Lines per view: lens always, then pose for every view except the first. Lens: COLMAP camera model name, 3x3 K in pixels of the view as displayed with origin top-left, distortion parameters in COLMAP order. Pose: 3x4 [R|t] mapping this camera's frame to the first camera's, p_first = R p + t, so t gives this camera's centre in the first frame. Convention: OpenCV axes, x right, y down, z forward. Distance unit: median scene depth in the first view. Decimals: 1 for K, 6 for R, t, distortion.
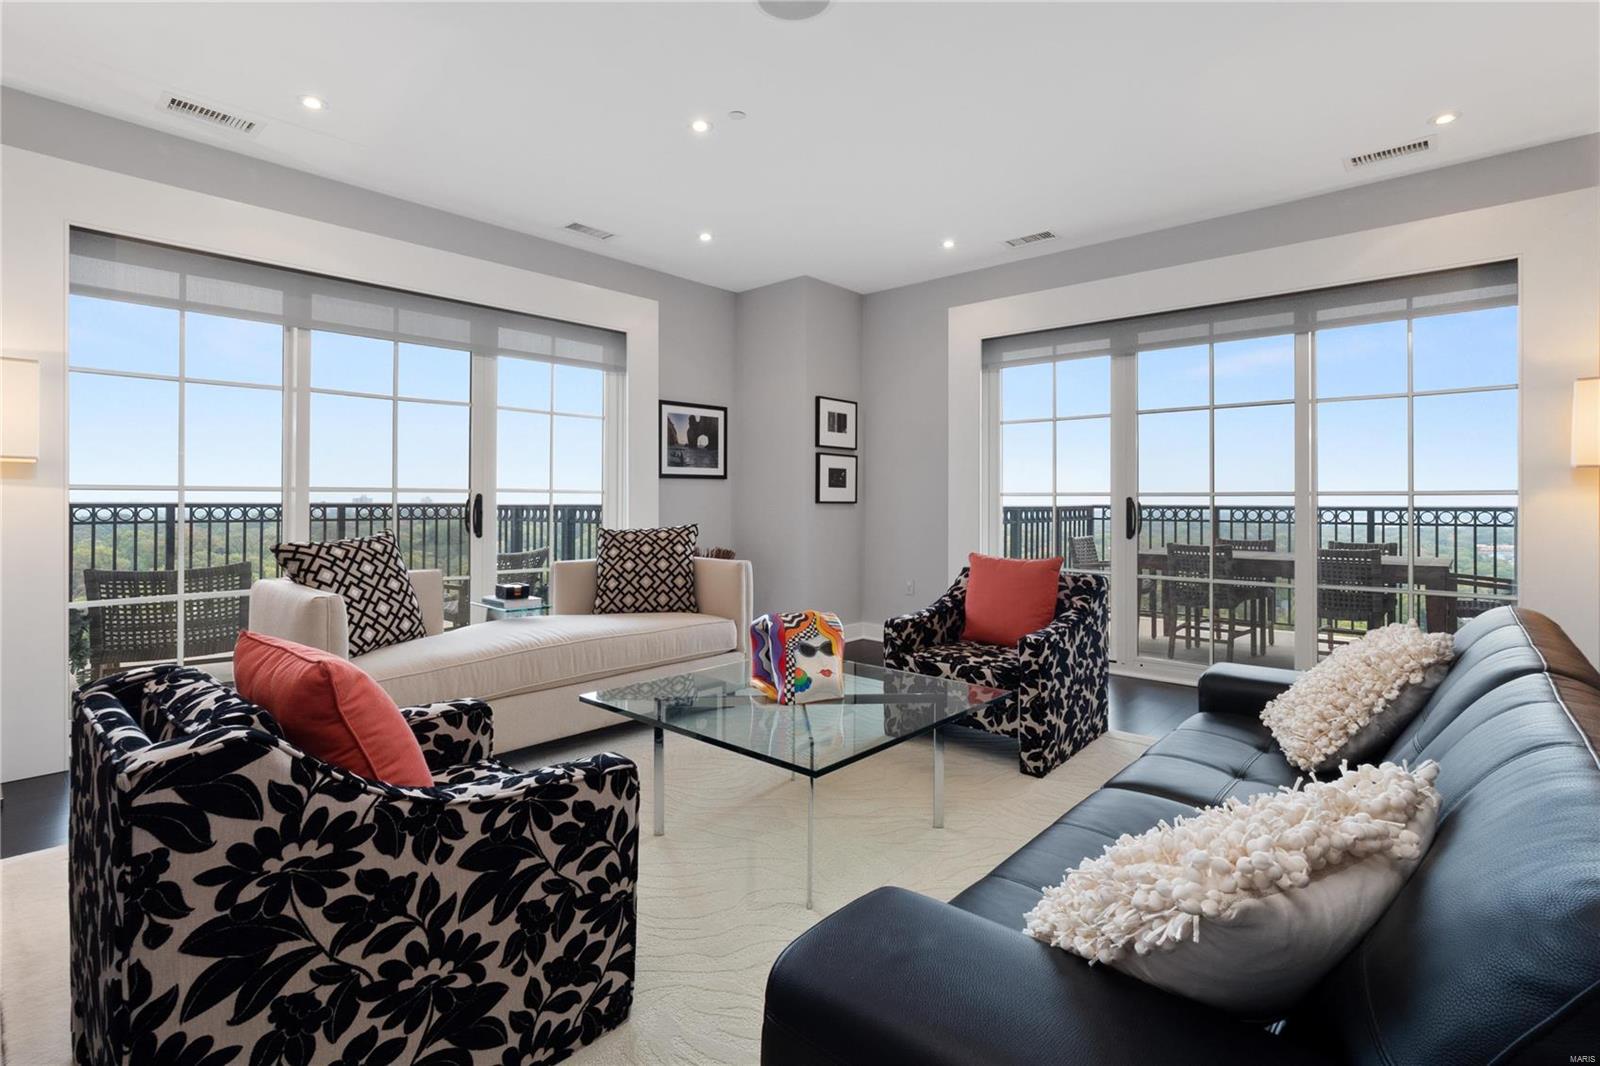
lens RADIAL K [[756.4, 0, 802.8], [0, 756.4, 511.5], [0, 0, 1]] dist [-0.016372, 0.010047]
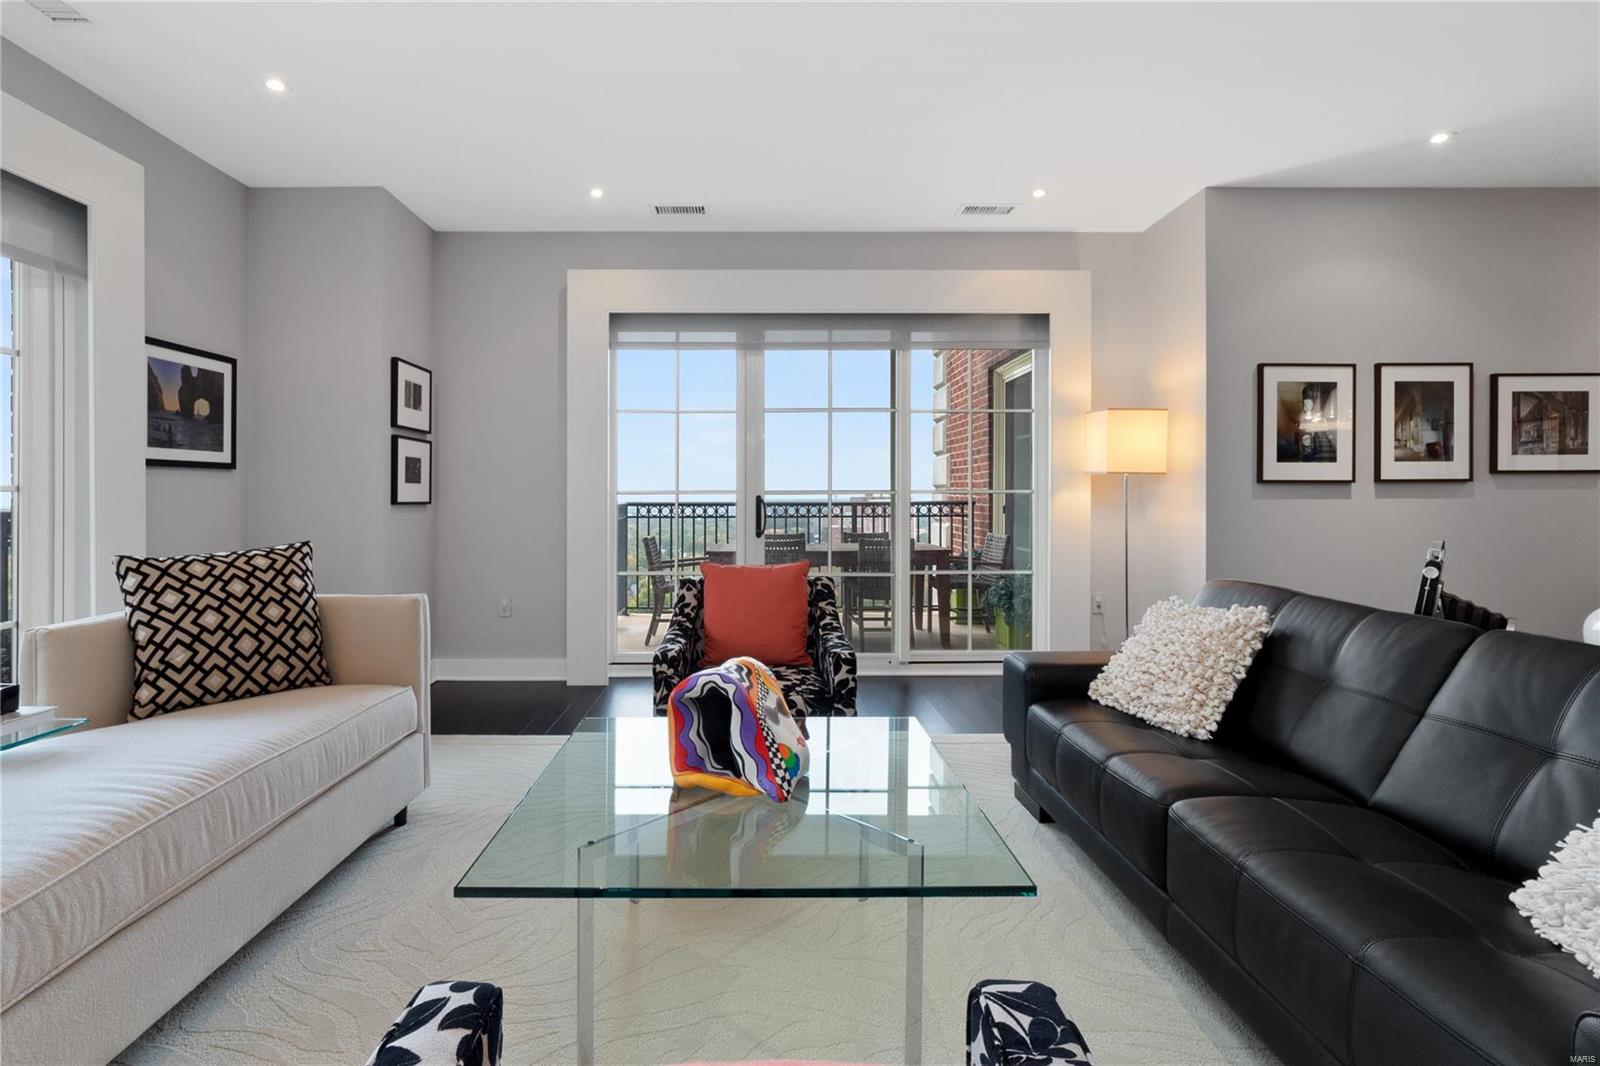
lens RADIAL K [[783.9, 0, 714.5], [0, 783.9, 499.9], [0, 0, 1]] dist [-0.002149, 0.000451]
pose [[0.749282, -0.007720, 0.662206, -0.292913], [0.013789, 0.999897, -0.003945, -0.009469], [-0.662107, 0.012087, 0.749312, 0.270082]]
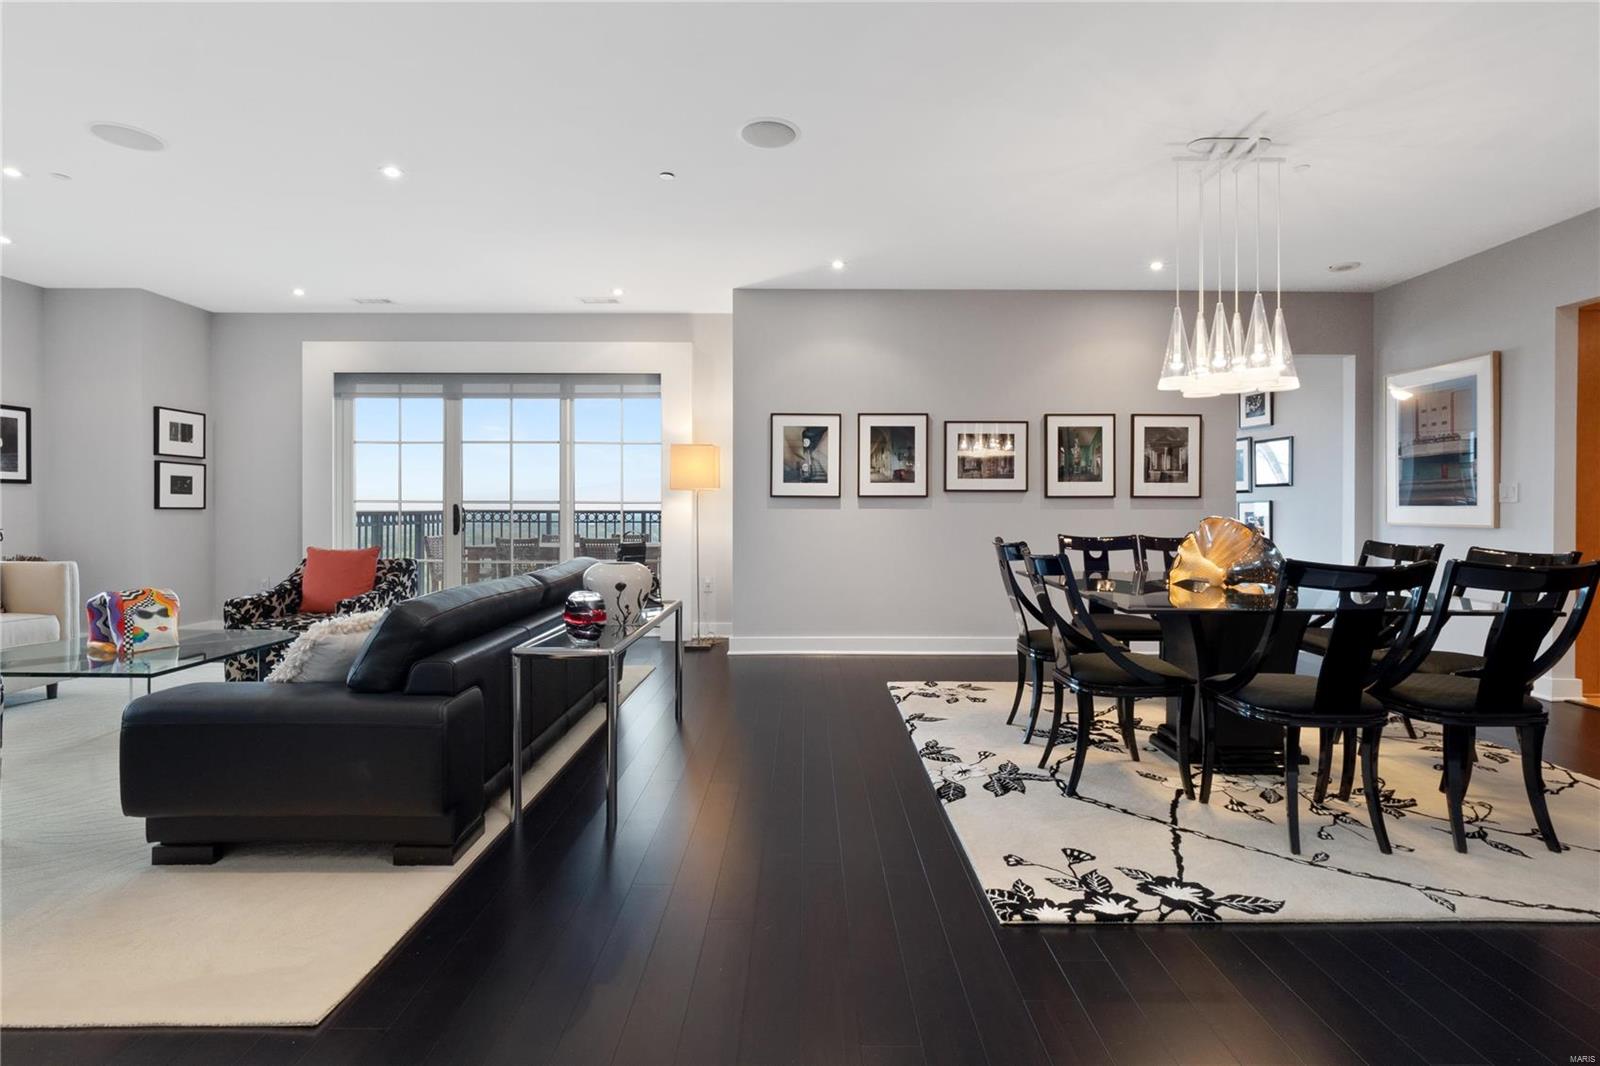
lens RADIAL K [[756.4, 0, 802.8], [0, 756.4, 511.5], [0, 0, 1]] dist [-0.016372, 0.010047]
pose [[0.747685, -0.004243, 0.664040, -0.003056], [0.007800, 0.999967, -0.002393, 0.002332], [-0.664008, 0.006969, 0.747693, -0.430948]]
